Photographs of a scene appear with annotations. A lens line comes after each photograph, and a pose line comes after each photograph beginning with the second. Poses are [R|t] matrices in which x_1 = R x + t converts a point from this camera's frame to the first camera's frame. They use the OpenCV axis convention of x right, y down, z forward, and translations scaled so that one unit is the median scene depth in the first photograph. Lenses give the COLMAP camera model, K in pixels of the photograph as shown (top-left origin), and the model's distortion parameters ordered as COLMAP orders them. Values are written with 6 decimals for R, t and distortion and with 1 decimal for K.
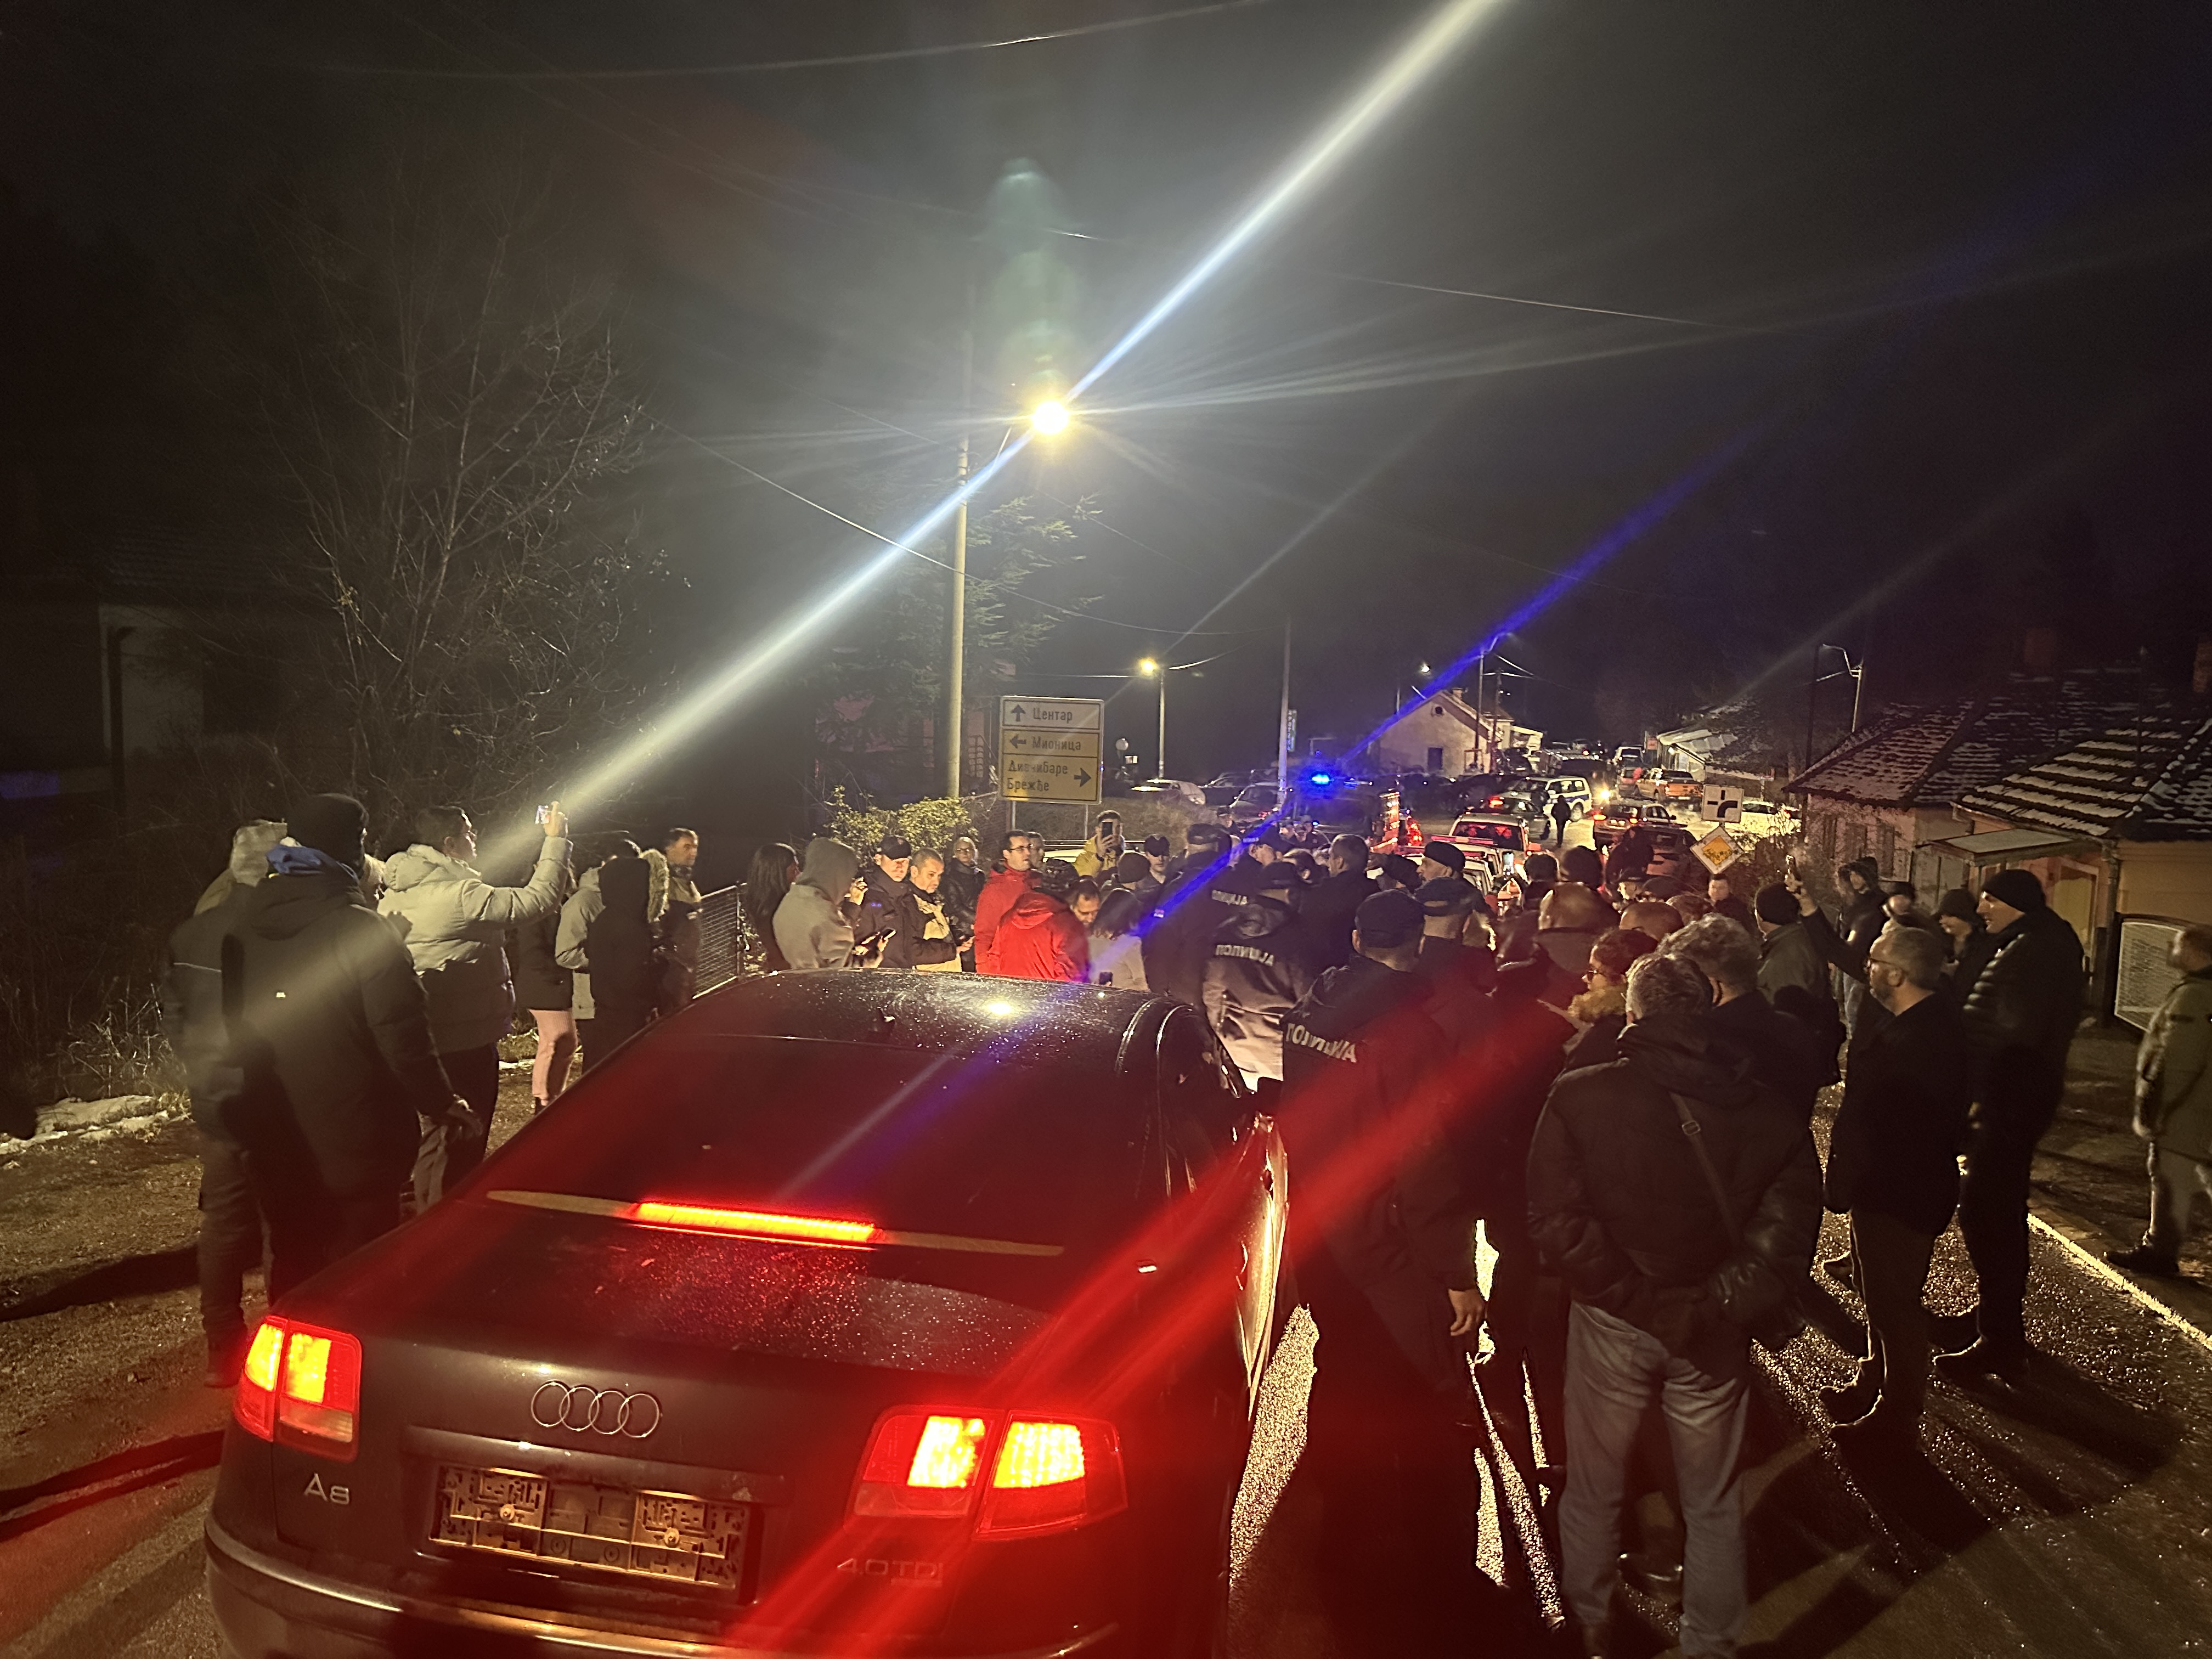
lens RADIAL K [[1610.3, 0, 1108.0], [0, 1610.3, 831.4], [0, 0, 1]] dist [0.059457, -0.010698]
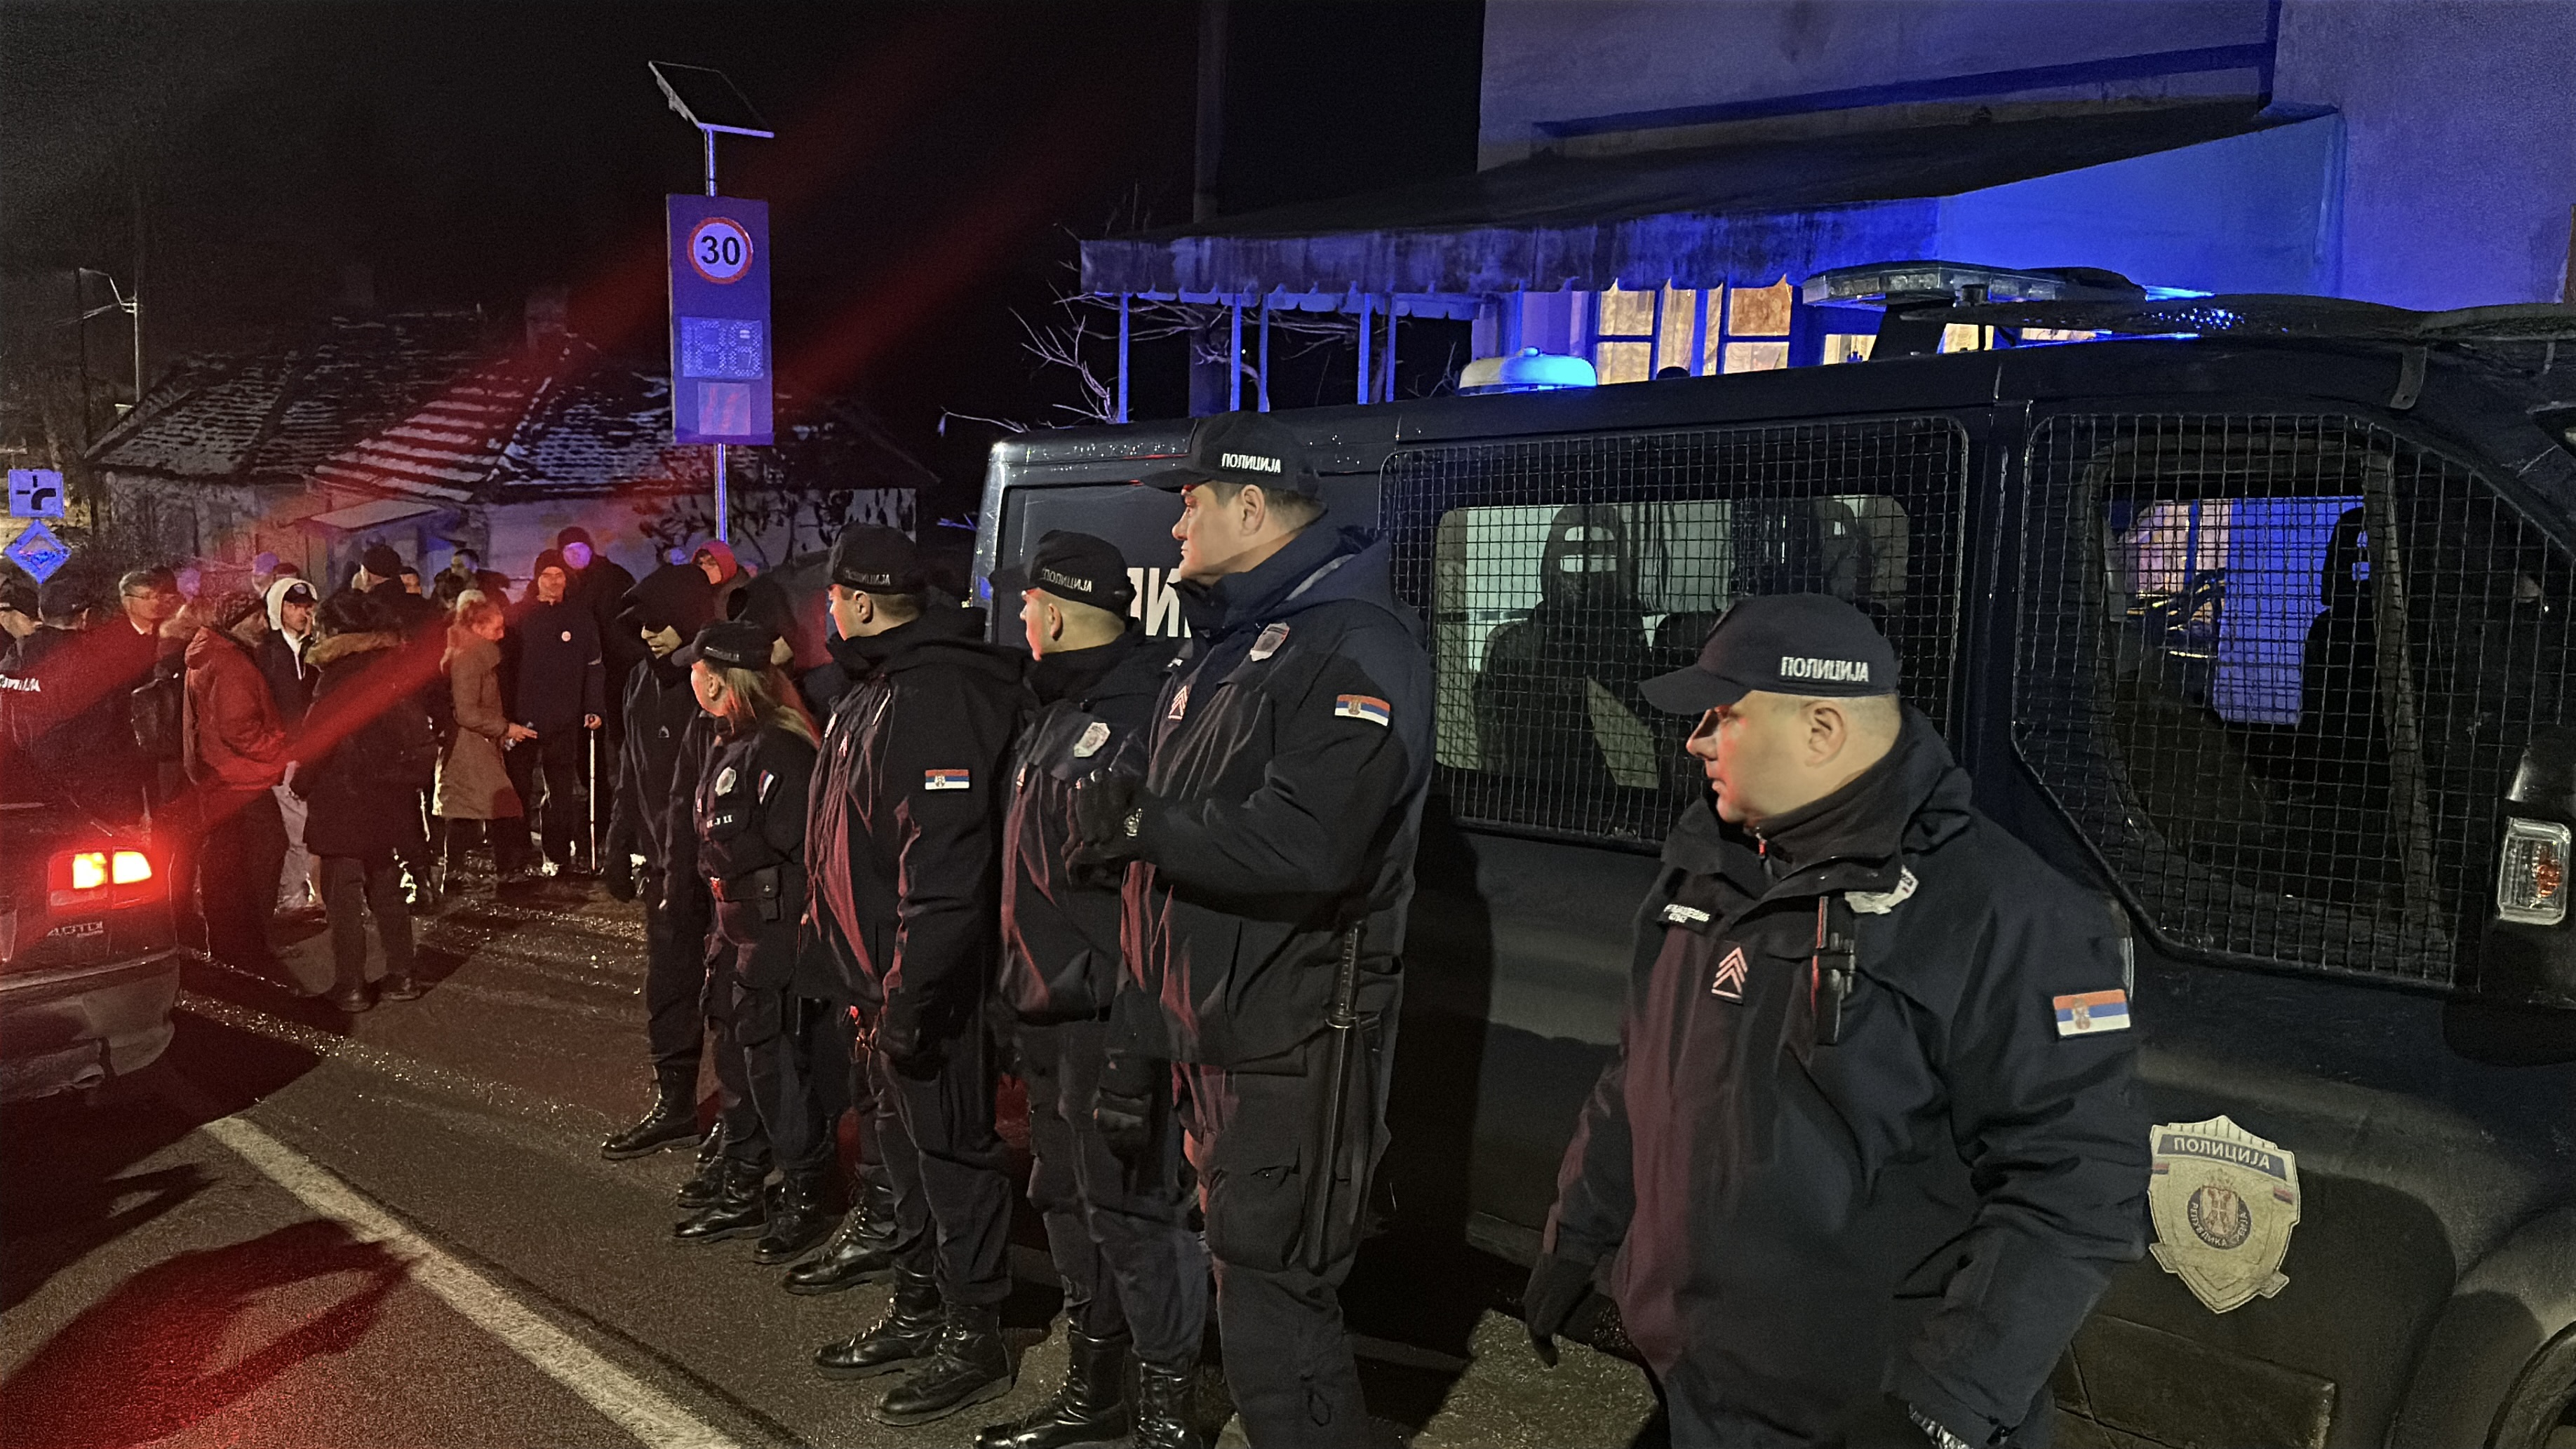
lens RADIAL K [[2359.2, 0, 1286.7], [0, 2359.2, 718.1], [0, 0, 1]] dist [0.096135, -0.004034]
pose [[0.625034, -0.144696, 0.767069, -0.166823], [0.078981, 0.989349, 0.122269, -0.004184], [-0.776591, -0.015838, 0.629806, -0.229933]]
